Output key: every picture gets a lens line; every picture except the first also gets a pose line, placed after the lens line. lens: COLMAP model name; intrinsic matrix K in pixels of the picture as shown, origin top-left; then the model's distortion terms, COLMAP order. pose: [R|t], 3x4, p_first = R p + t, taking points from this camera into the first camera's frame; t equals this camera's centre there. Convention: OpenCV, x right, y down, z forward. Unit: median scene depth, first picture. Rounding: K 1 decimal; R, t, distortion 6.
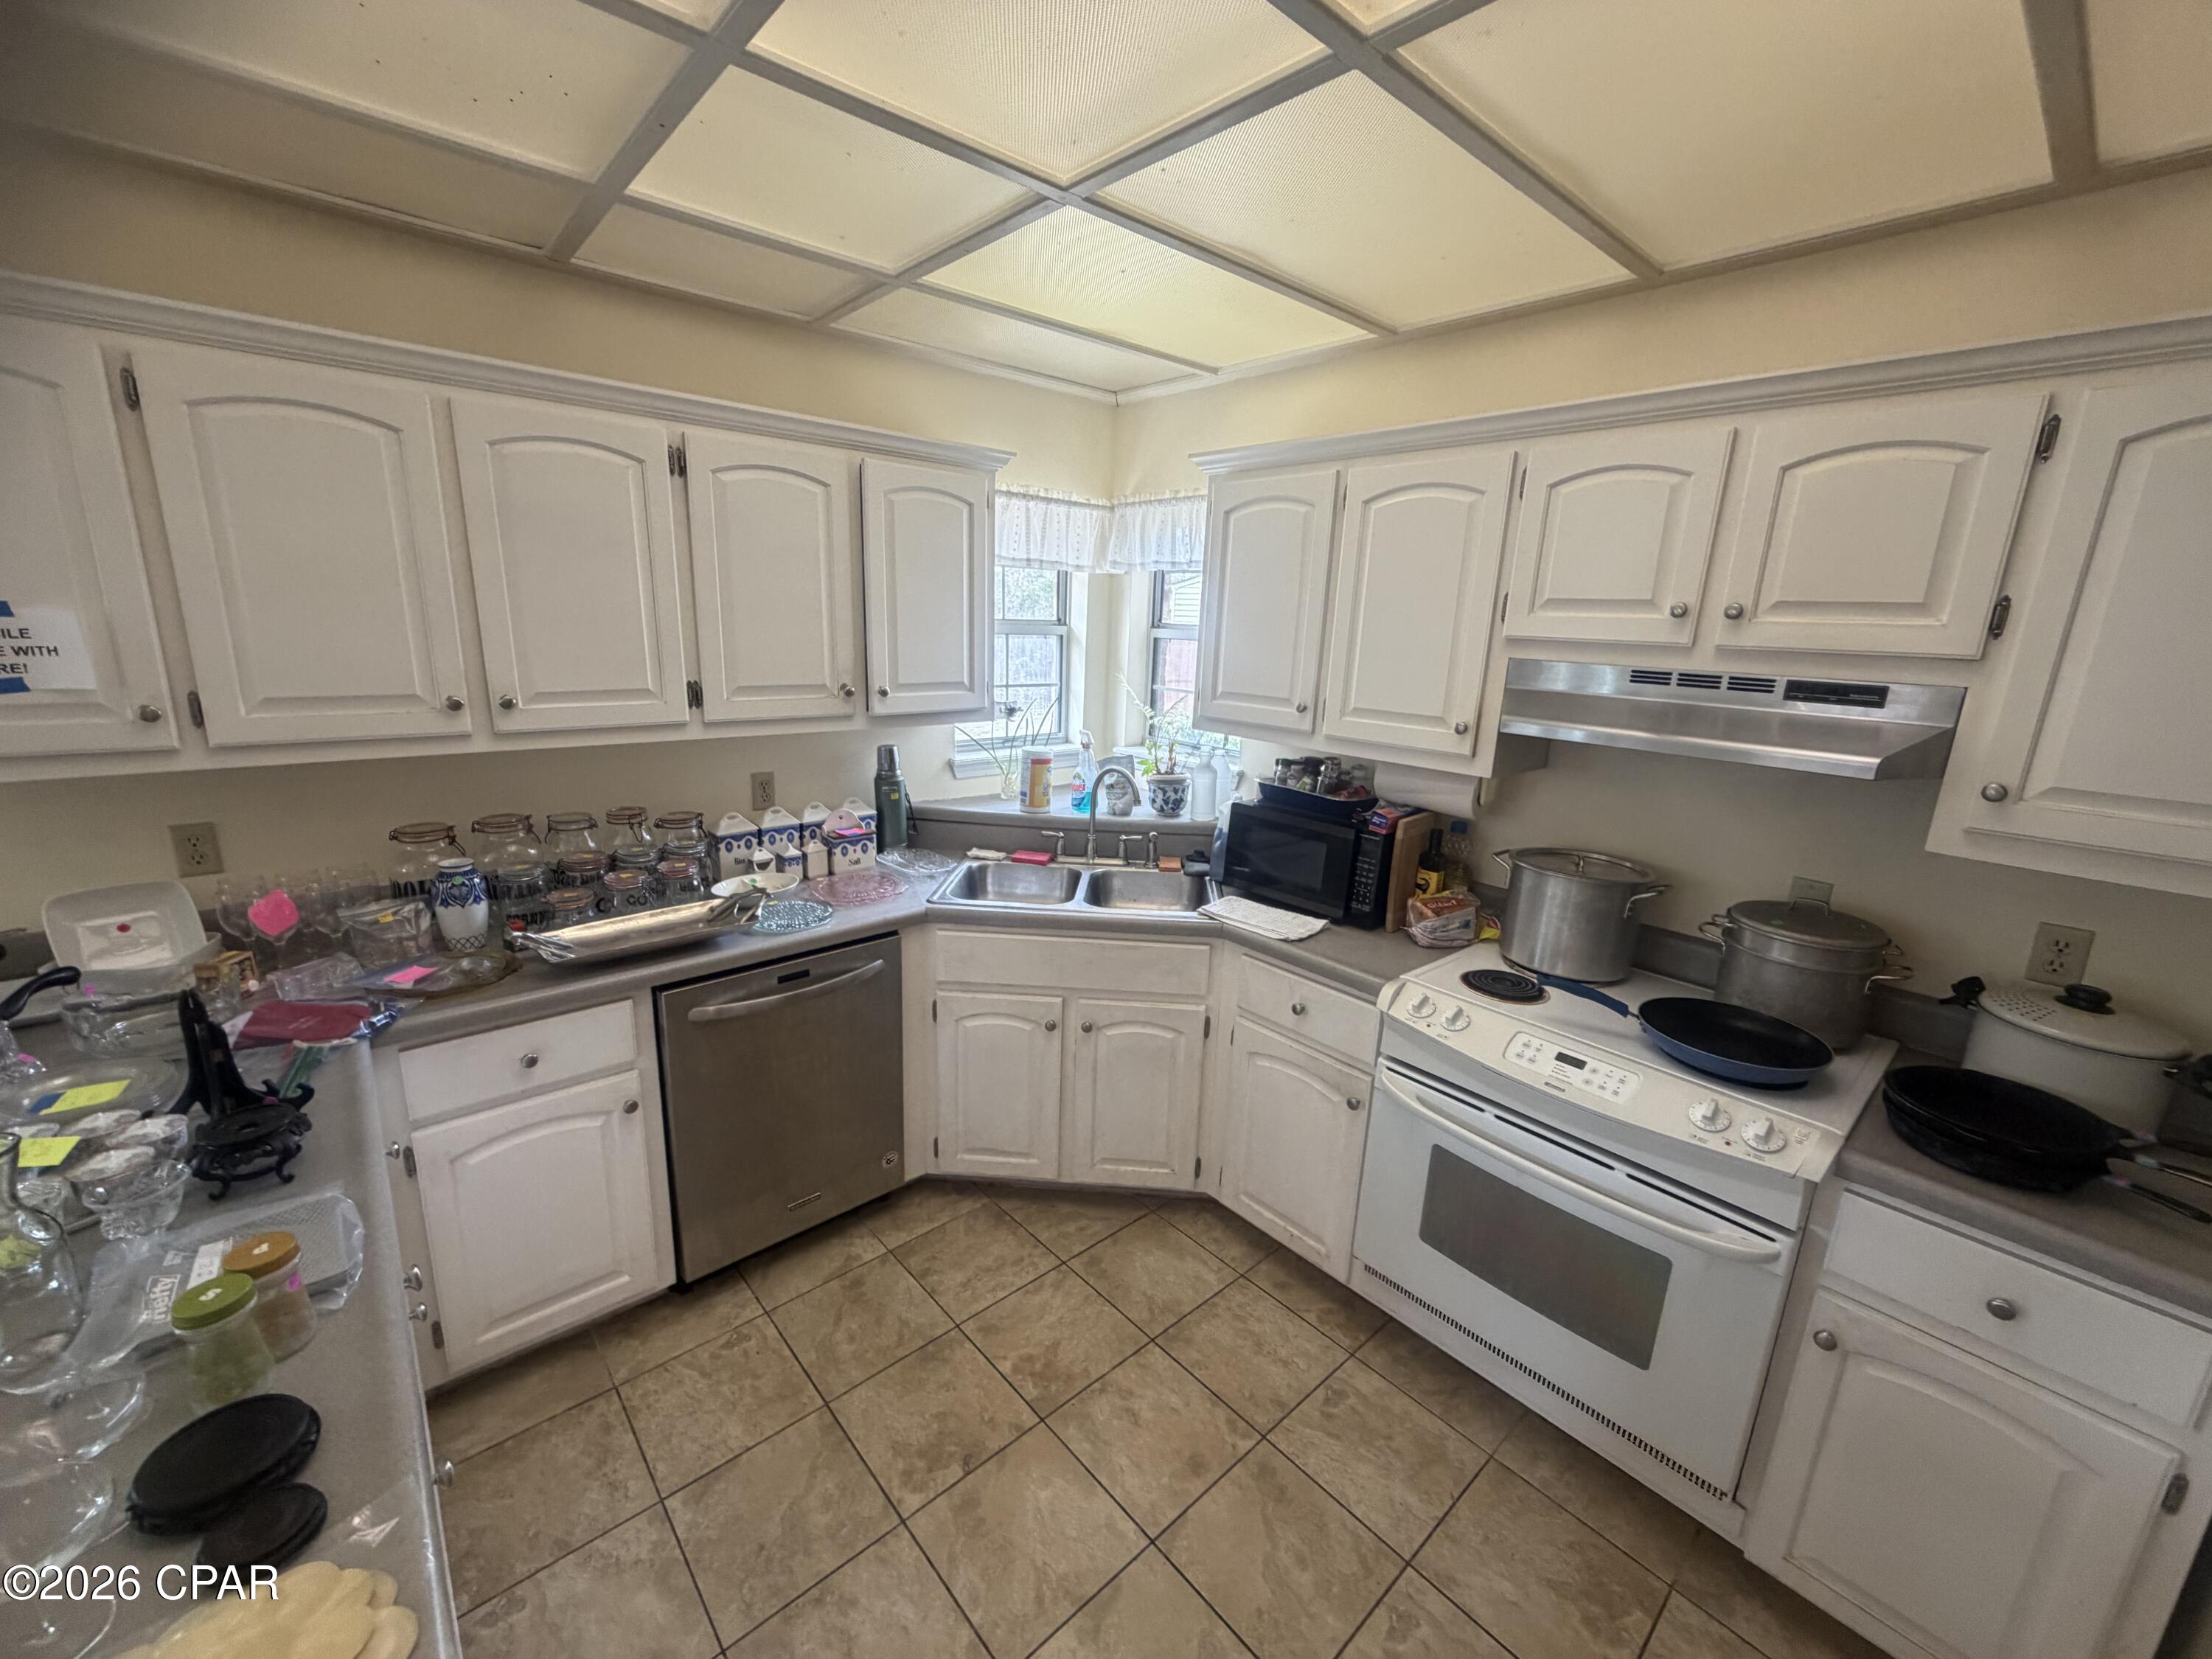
lens RADIAL K [[886.7, 0, 1095.5], [0, 886.7, 827.6], [0, 0, 1]] dist [-0.000013, -0.000231]
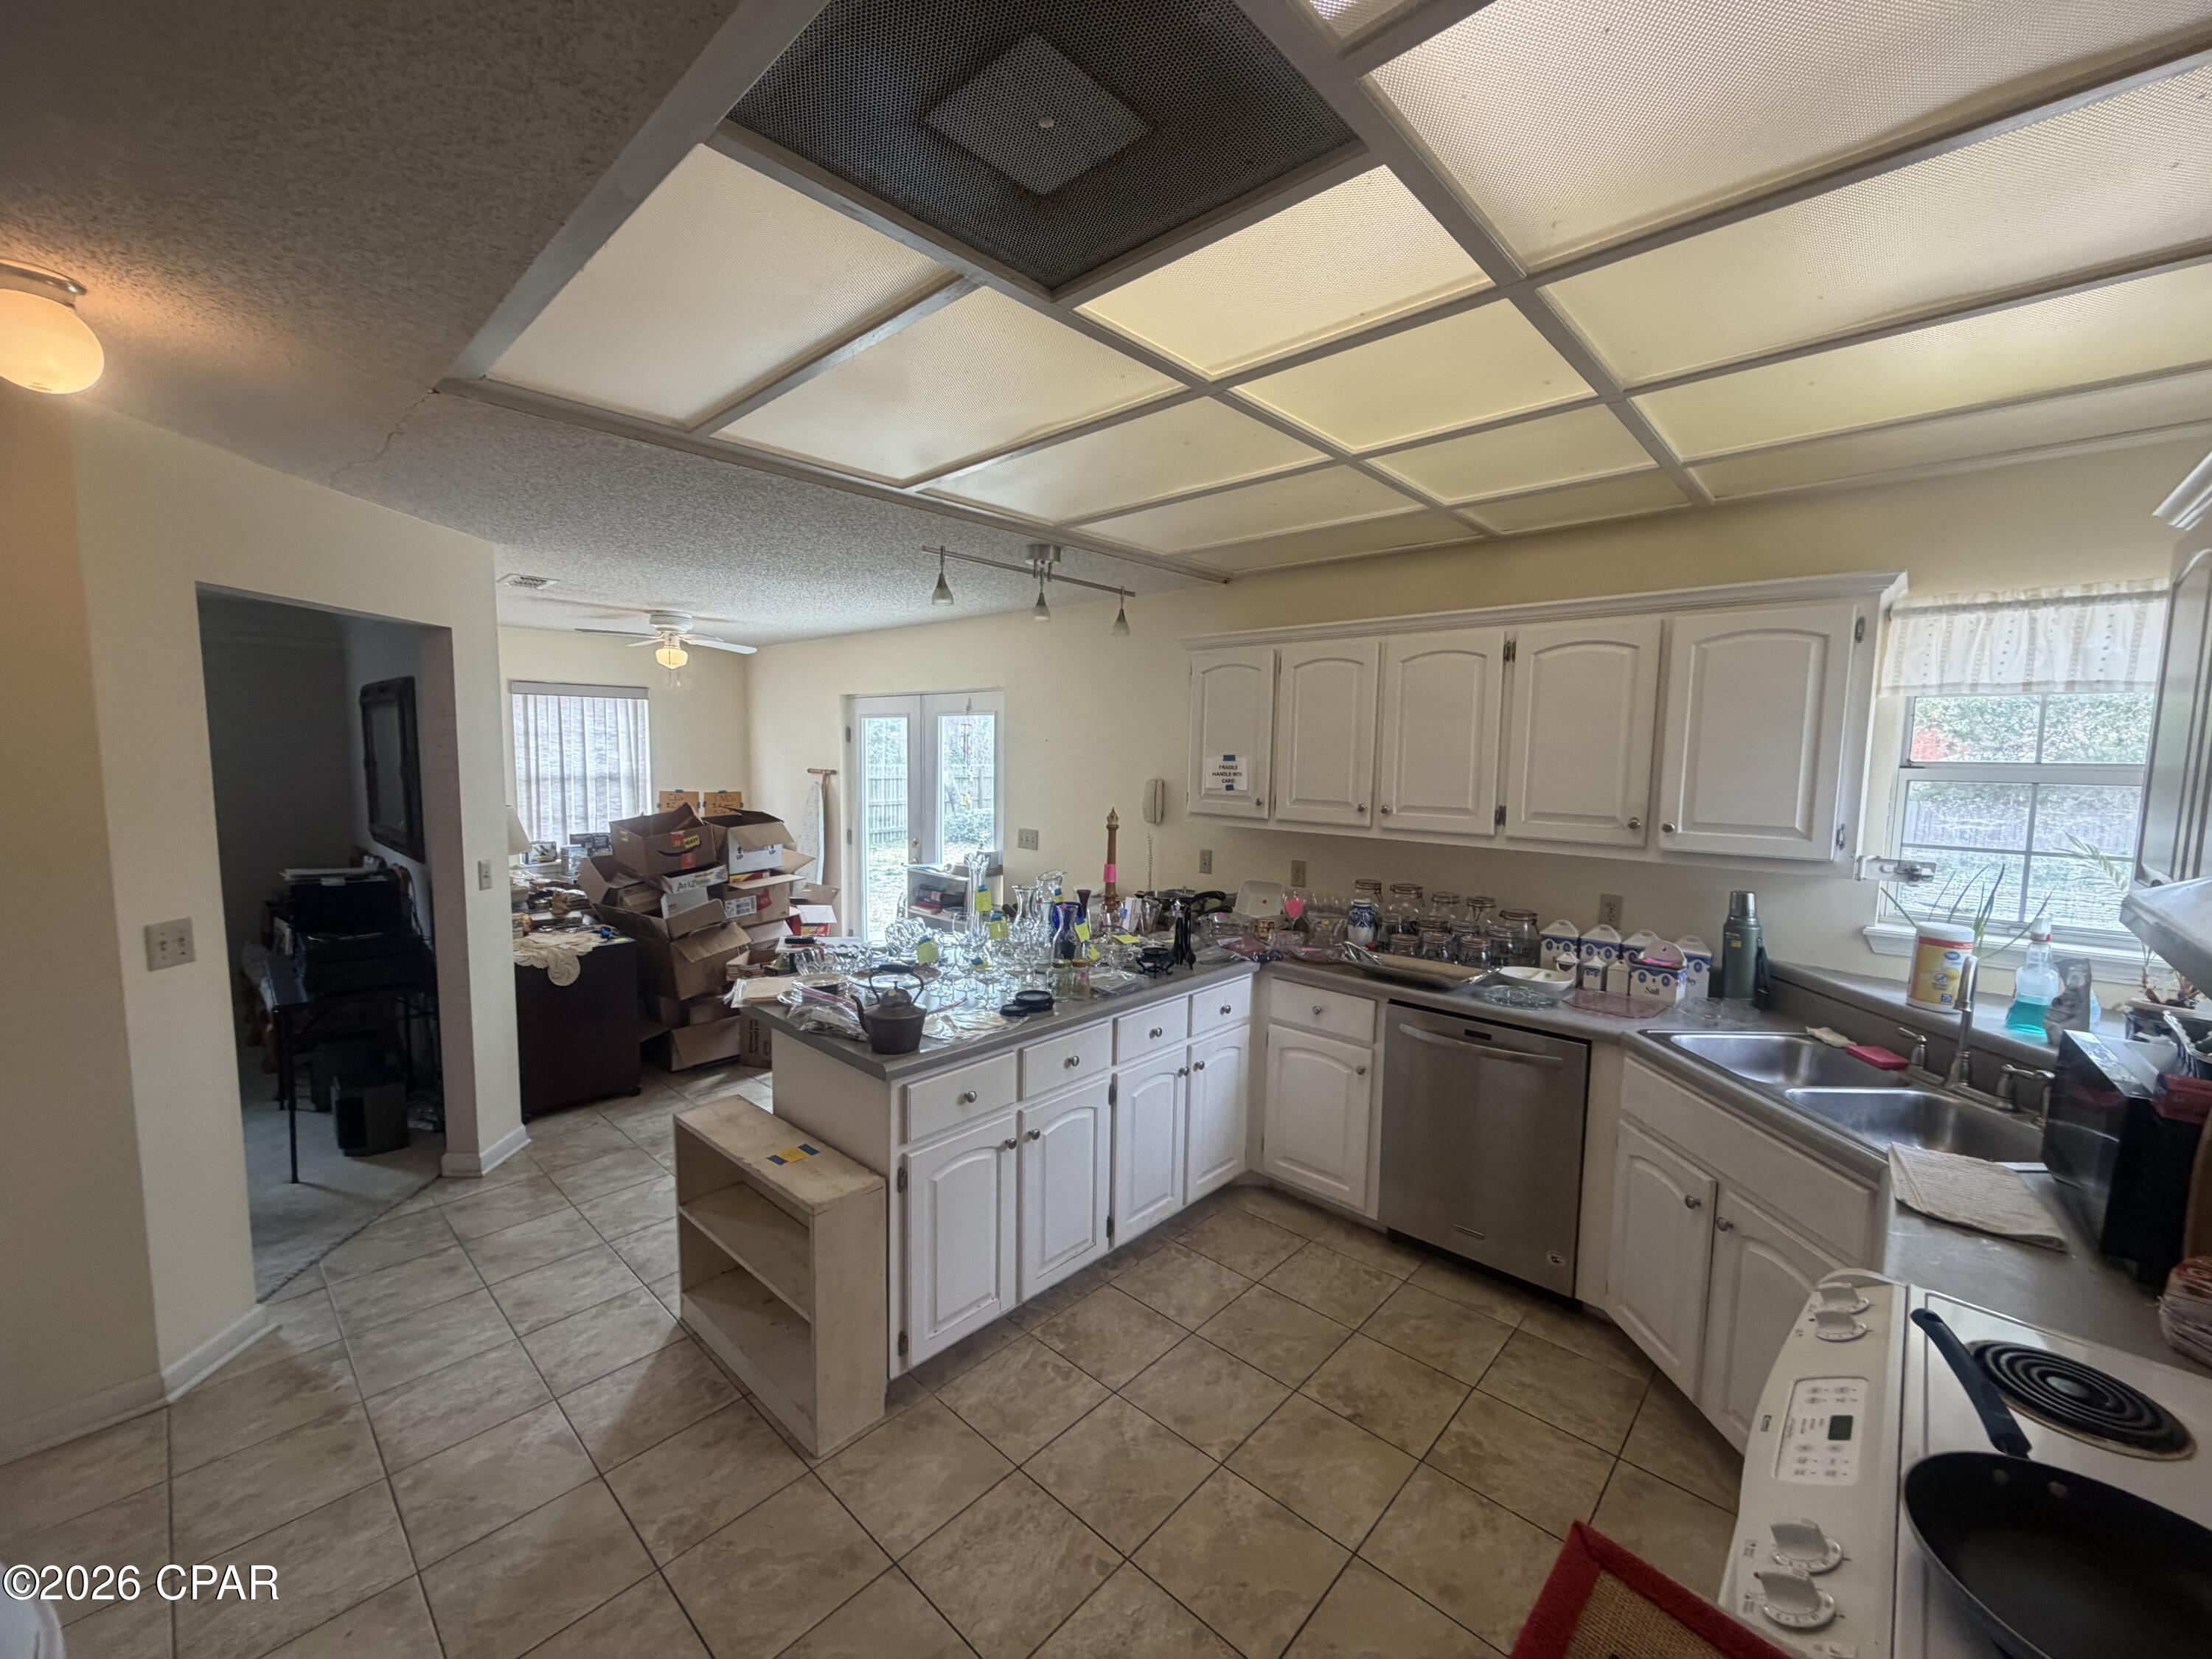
lens RADIAL K [[886.7, 0, 1092.6], [0, 886.7, 834.5], [0, 0, 1]] dist [-0.000013, -0.000231]
pose [[0.082192, 0.059177, -0.994858, 0.802474], [-0.247600, 0.968151, 0.037132, -0.017711], [0.965370, 0.243275, 0.094227, 0.267343]]
